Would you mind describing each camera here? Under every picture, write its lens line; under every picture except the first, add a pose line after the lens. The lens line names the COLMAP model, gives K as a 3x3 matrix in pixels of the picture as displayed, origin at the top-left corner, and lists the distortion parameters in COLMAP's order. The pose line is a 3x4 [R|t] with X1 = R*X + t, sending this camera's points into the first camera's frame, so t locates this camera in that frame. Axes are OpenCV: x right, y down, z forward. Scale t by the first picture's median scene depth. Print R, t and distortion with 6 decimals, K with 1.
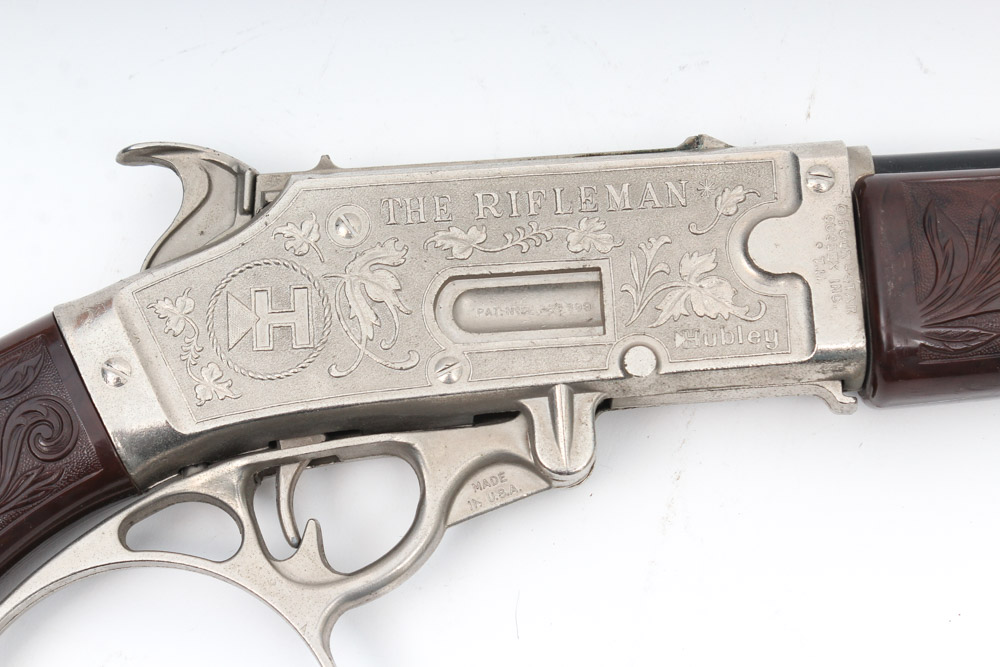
lens RADIAL K [[2367.4, 0, 500.0], [0, 2367.4, 333.5], [0, 0, 1]] dist [-0.053606, 0.554811]
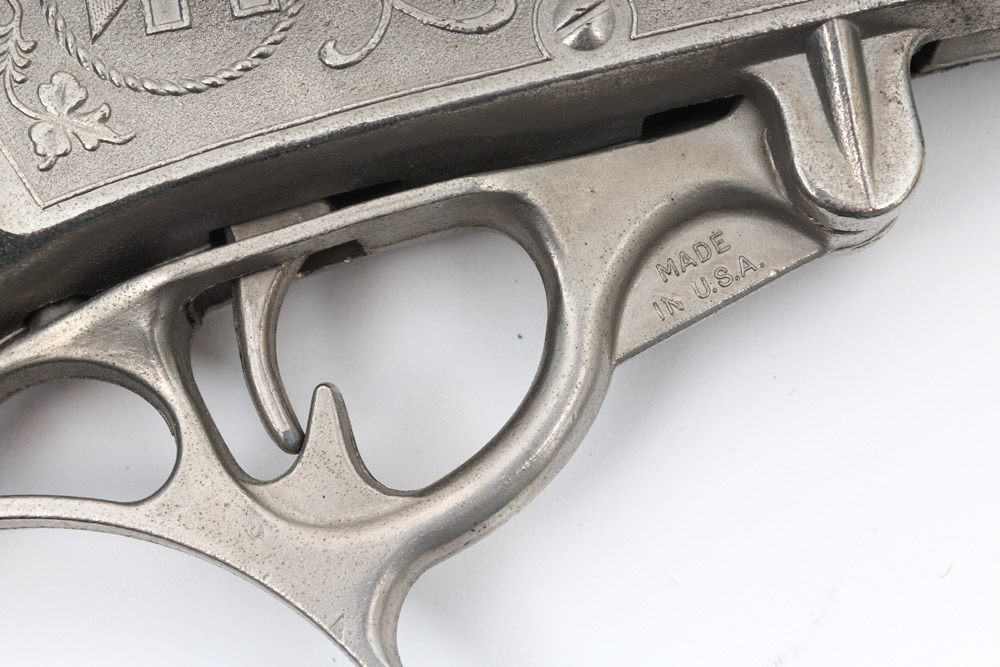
lens RADIAL K [[2367.4, 0, 500.0], [0, 2367.4, 333.5], [0, 0, 1]] dist [-0.053606, 0.554811]
pose [[0.990997, -0.127592, 0.040556, -0.063004], [0.124455, 0.989592, 0.072236, 0.039729], [-0.049351, -0.066538, 0.996563, 0.541873]]
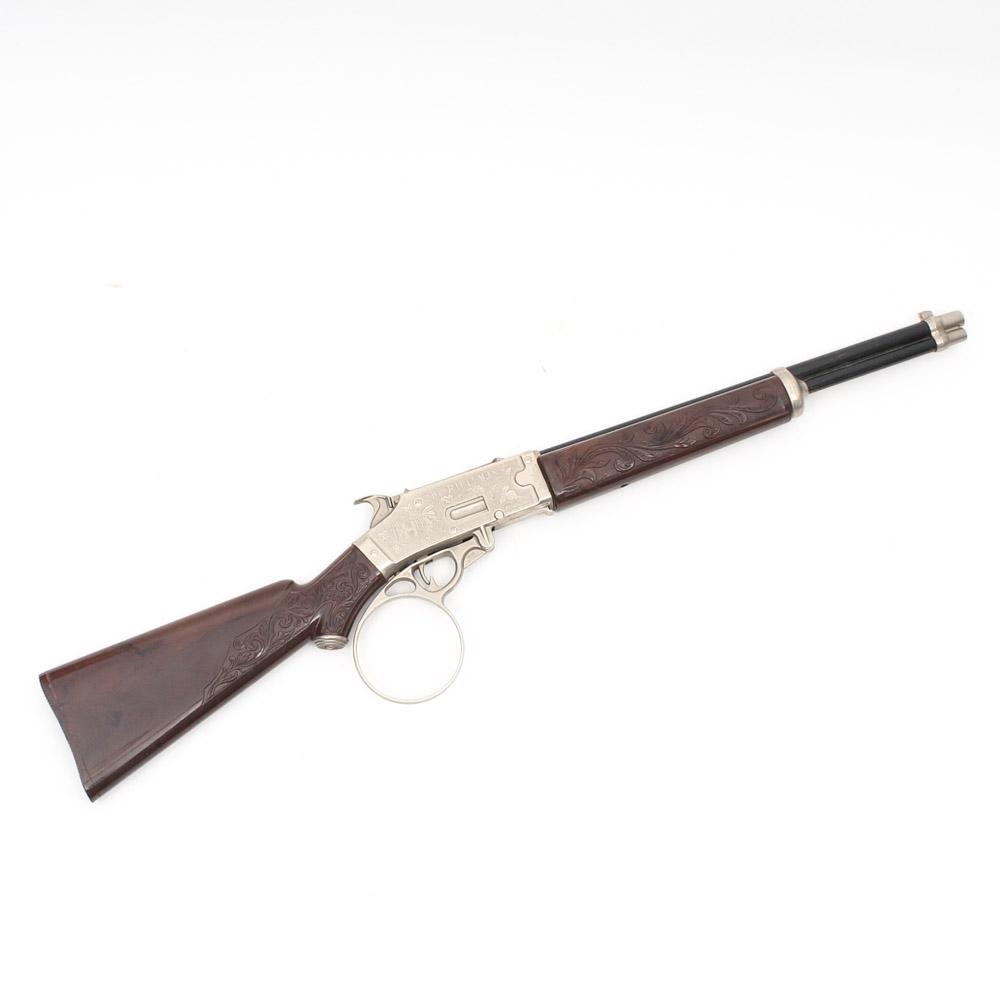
lens RADIAL K [[1772.7, 0, 500.0], [0, 1772.7, 500.0], [0, 0, 1]] dist [-0.027756, -0.019844]
pose [[0.951387, -0.267271, 0.153065, -0.388496], [0.281621, 0.956104, -0.080958, 0.228896], [-0.124708, 0.120128, 0.984894, -1.944208]]
